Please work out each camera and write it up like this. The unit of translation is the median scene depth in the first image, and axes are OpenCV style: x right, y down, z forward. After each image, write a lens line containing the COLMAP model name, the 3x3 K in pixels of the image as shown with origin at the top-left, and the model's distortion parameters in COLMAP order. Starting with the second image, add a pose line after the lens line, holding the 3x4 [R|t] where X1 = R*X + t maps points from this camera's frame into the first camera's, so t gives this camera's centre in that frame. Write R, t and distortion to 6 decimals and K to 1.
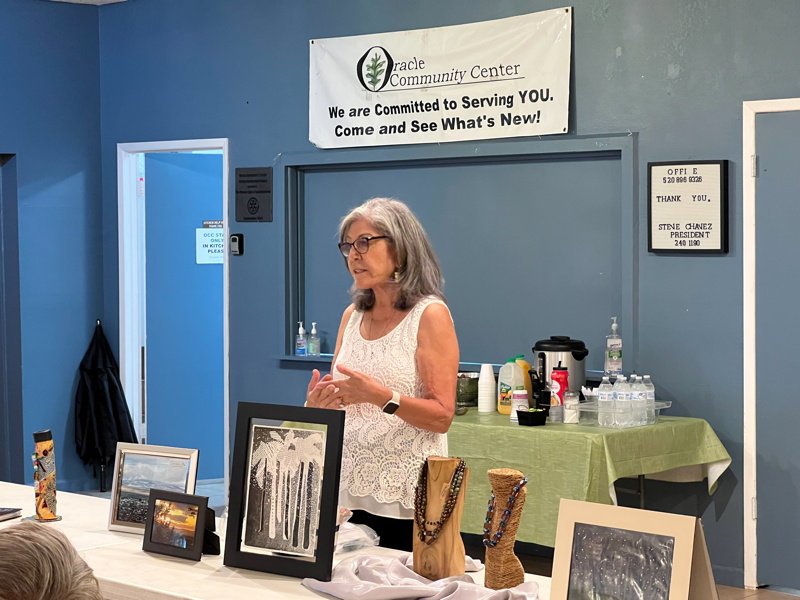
lens RADIAL K [[1774.1, 0, 400.0], [0, 1774.1, 300.0], [0, 0, 1]] dist [0.124176, -0.295721]
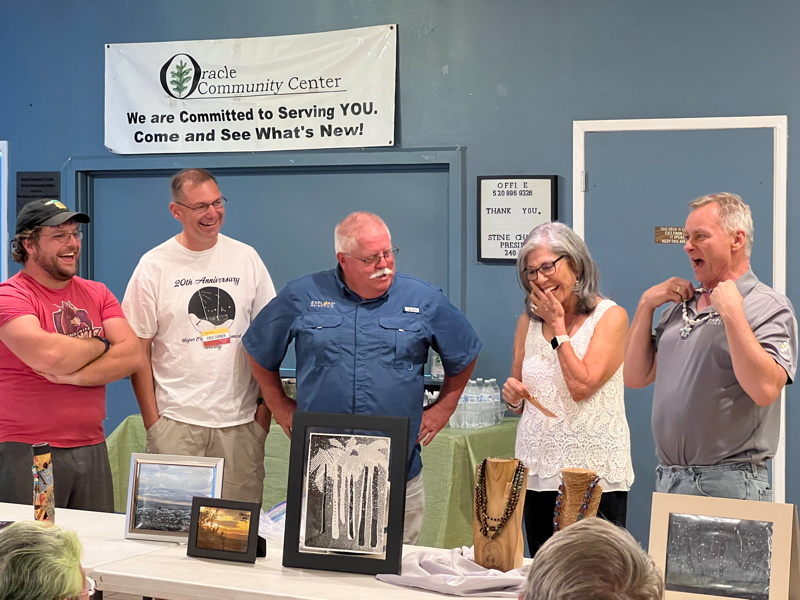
lens RADIAL K [[1850.0, 0, 400.0], [0, 1850.0, 300.0], [0, 0, 1]] dist [0.166345, -0.493991]
pose [[0.970871, -0.004724, 0.239556, -0.167765], [0.004304, 0.999988, 0.002278, -0.006720], [-0.239564, -0.001180, 0.970880, -0.051932]]
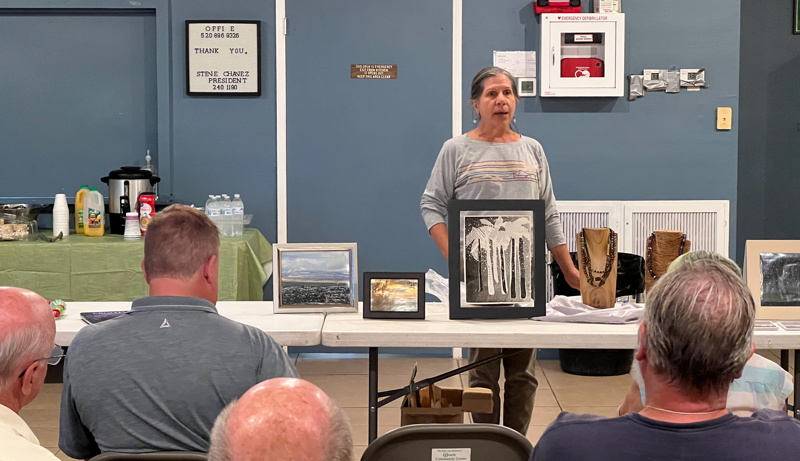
lens RADIAL K [[1804.8, 0, 400.0], [0, 1804.8, 230.5], [0, 0, 1]] dist [0.096367, 0.250146]
pose [[0.714432, -0.055098, 0.697532, -0.619954], [0.025136, 0.998272, 0.053109, 0.003455], [-0.699253, -0.020409, 0.714583, 0.019785]]
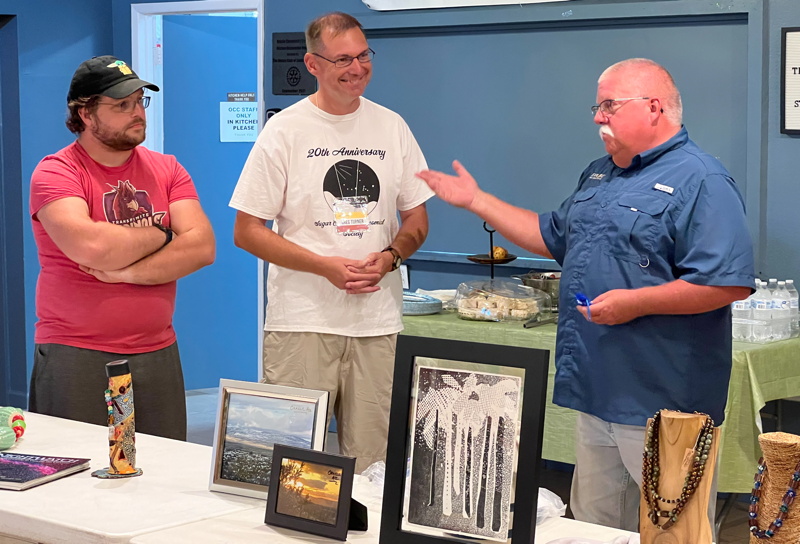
lens RADIAL K [[1840.6, 0, 401.8], [0, 1840.6, 230.7], [0, 0, 1]] dist [0.128792, -0.443839]
pose [[0.999772, 0.003178, 0.021103, -0.060444], [-0.003828, 0.999517, 0.030829, -0.006952], [-0.020995, -0.030903, 0.999302, 0.118216]]
